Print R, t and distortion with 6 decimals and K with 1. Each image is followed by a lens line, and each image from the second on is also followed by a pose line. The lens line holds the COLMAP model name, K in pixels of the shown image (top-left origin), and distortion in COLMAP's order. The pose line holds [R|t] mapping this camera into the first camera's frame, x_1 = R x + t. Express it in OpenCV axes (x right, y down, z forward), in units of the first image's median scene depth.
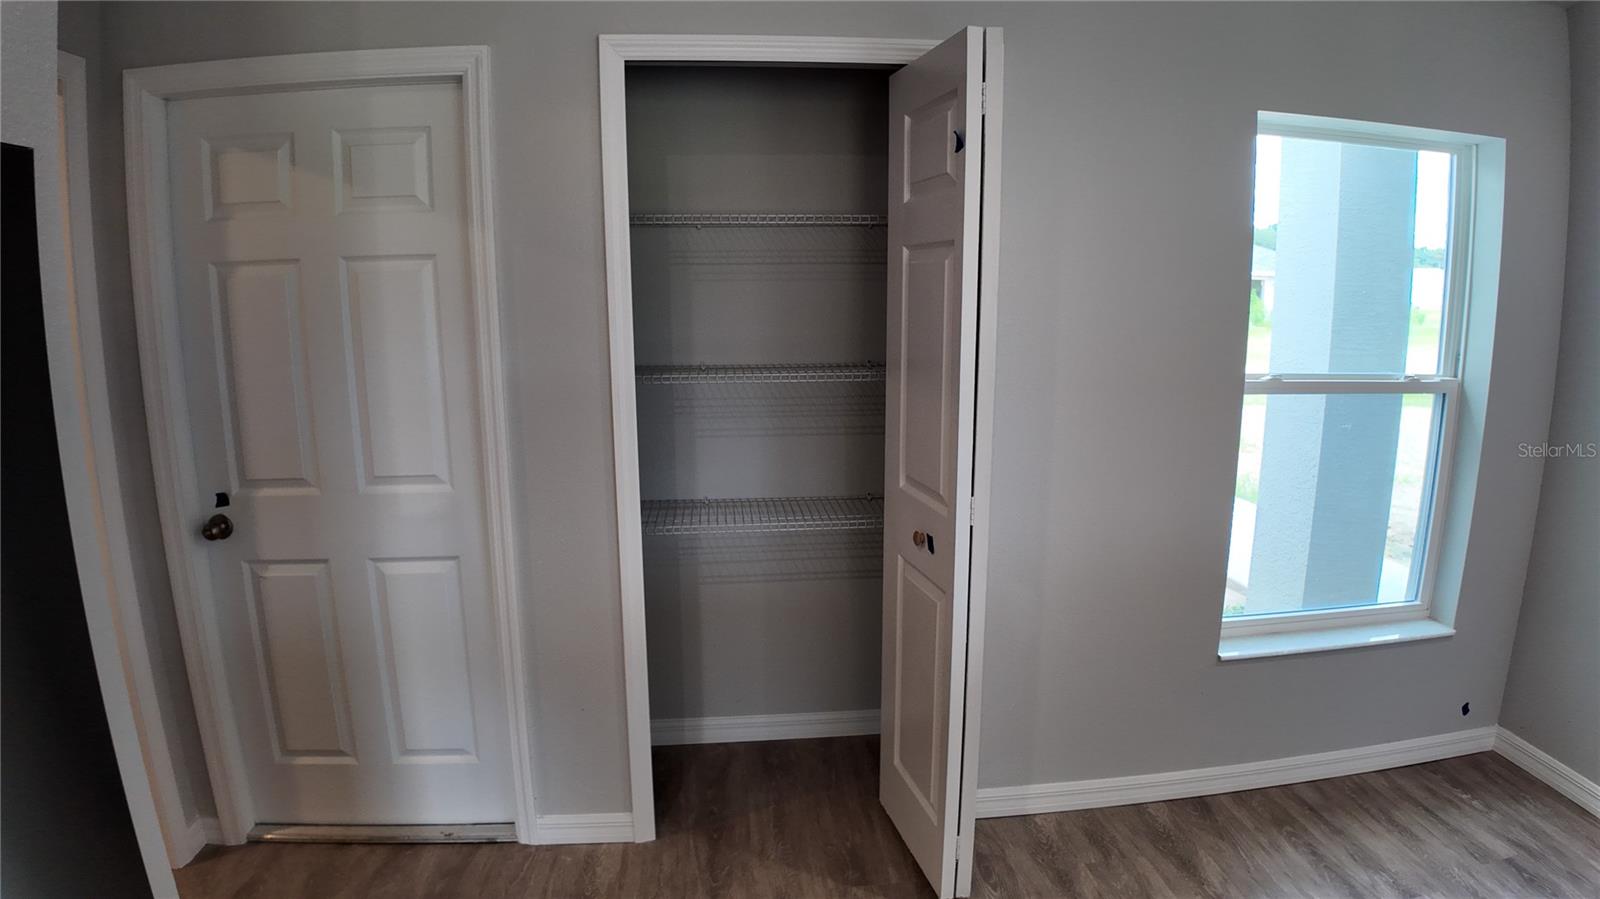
lens RADIAL K [[845.0, 0, 793.3], [0, 845.0, 458.1], [0, 0, 1]] dist [-0.110133, -0.004193]
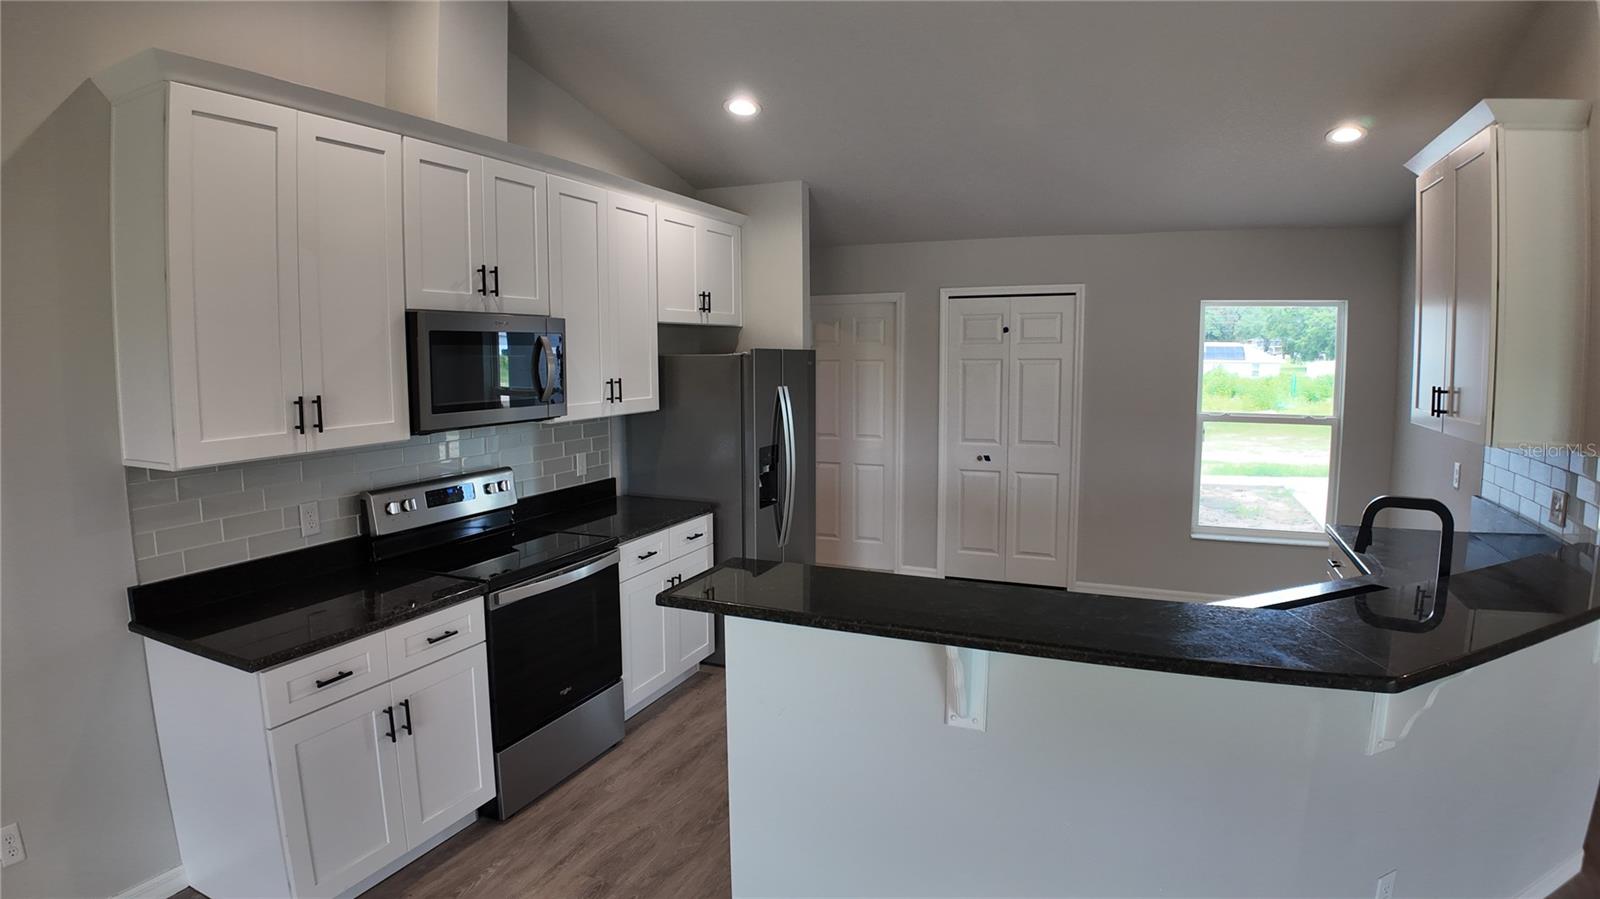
lens RADIAL K [[845.0, 0, 804.3], [0, 845.0, 435.5], [0, 0, 1]] dist [-0.110133, -0.004193]
pose [[0.883266, 0.046760, -0.466535, 0.698180], [-0.088278, 0.993805, -0.067524, 0.240135], [0.460487, 0.100826, 0.881922, -1.687681]]
